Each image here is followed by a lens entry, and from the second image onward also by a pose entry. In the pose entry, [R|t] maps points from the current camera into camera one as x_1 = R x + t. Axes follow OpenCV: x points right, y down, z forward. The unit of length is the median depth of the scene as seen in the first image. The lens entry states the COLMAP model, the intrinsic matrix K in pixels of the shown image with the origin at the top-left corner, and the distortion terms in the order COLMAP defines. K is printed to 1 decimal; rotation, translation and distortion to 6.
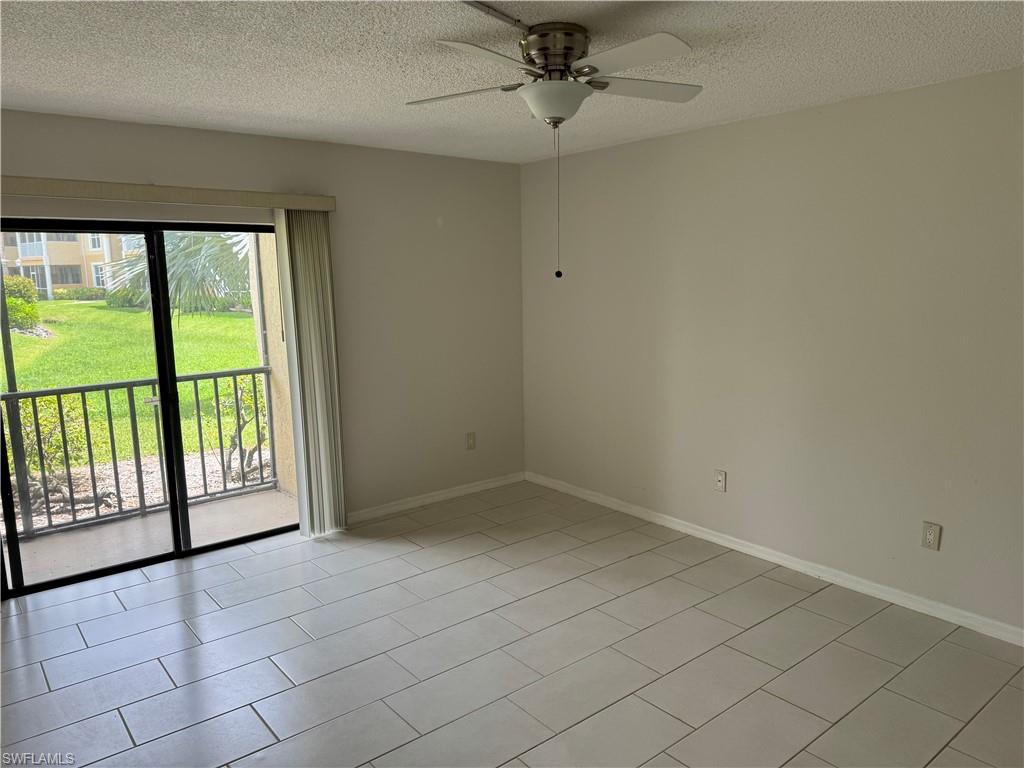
lens RADIAL K [[725.3, 0, 512.0], [0, 725.3, 384.0], [0, 0, 1]] dist [0.009345, -0.004813]
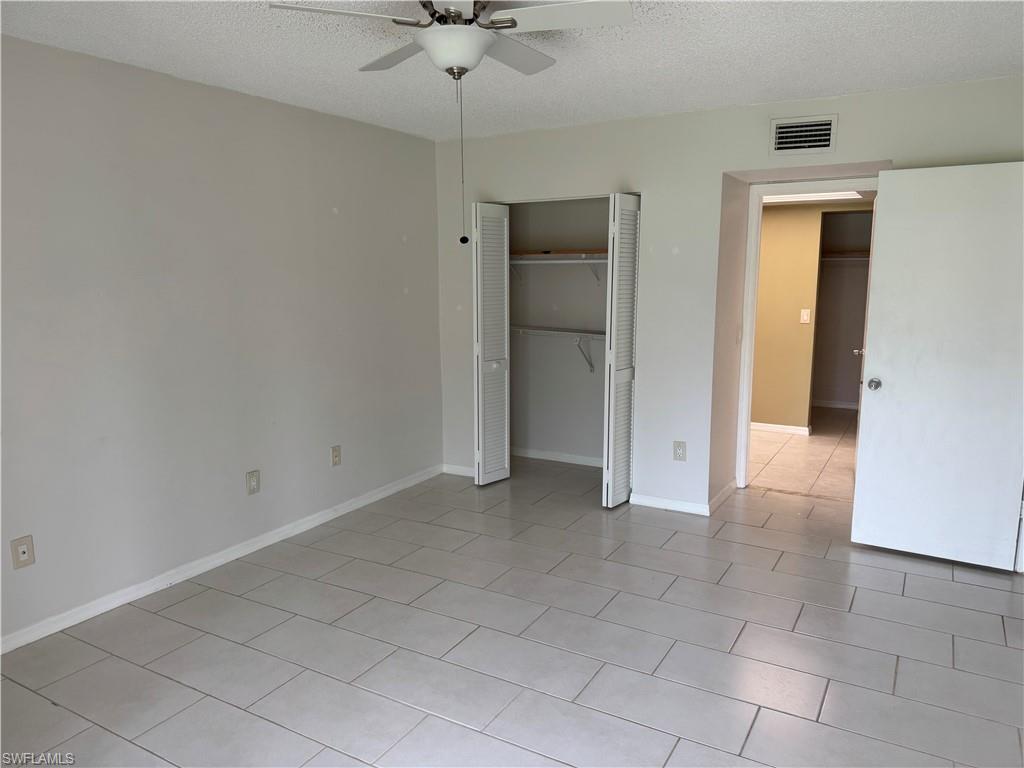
lens RADIAL K [[725.3, 0, 512.0], [0, 725.3, 384.0], [0, 0, 1]] dist [0.009345, -0.004813]
pose [[-0.352915, -0.128119, 0.926842, -0.621228], [0.157901, 0.968218, 0.193963, -0.103934], [-0.922235, 0.214802, -0.321469, 0.931022]]
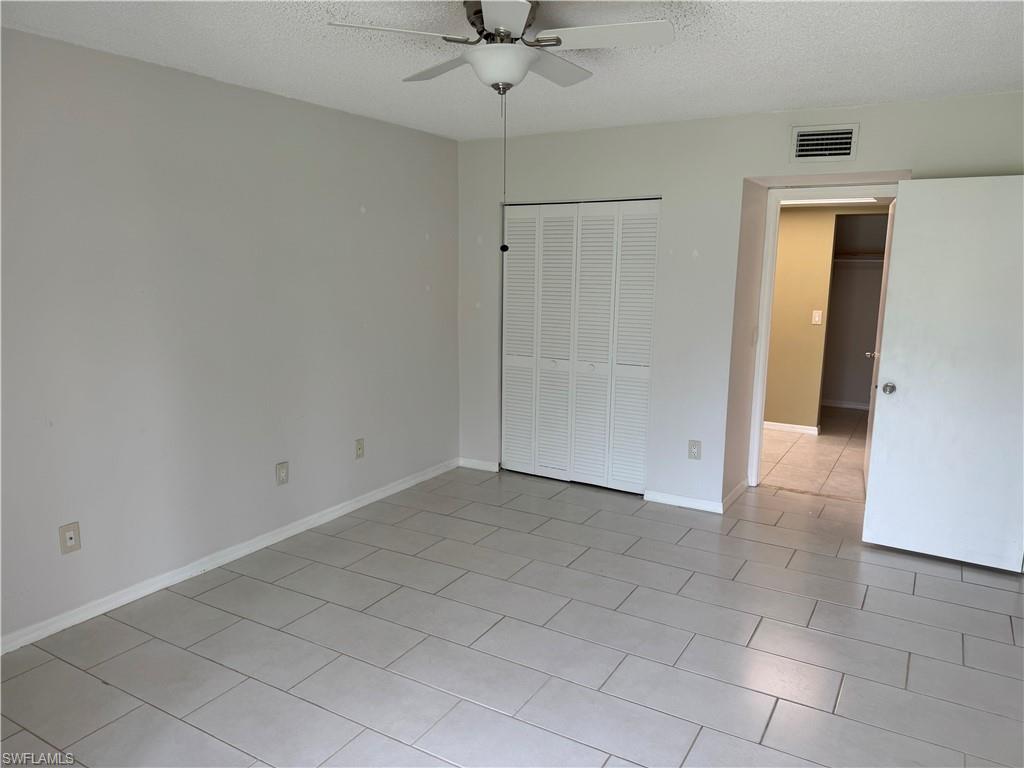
lens RADIAL K [[725.3, 0, 512.0], [0, 725.3, 384.0], [0, 0, 1]] dist [0.009345, -0.004813]
pose [[-0.346183, -0.144171, 0.927023, -0.637607], [0.142445, 0.968588, 0.203829, -0.124385], [-0.927290, 0.202612, -0.314773, 0.968717]]
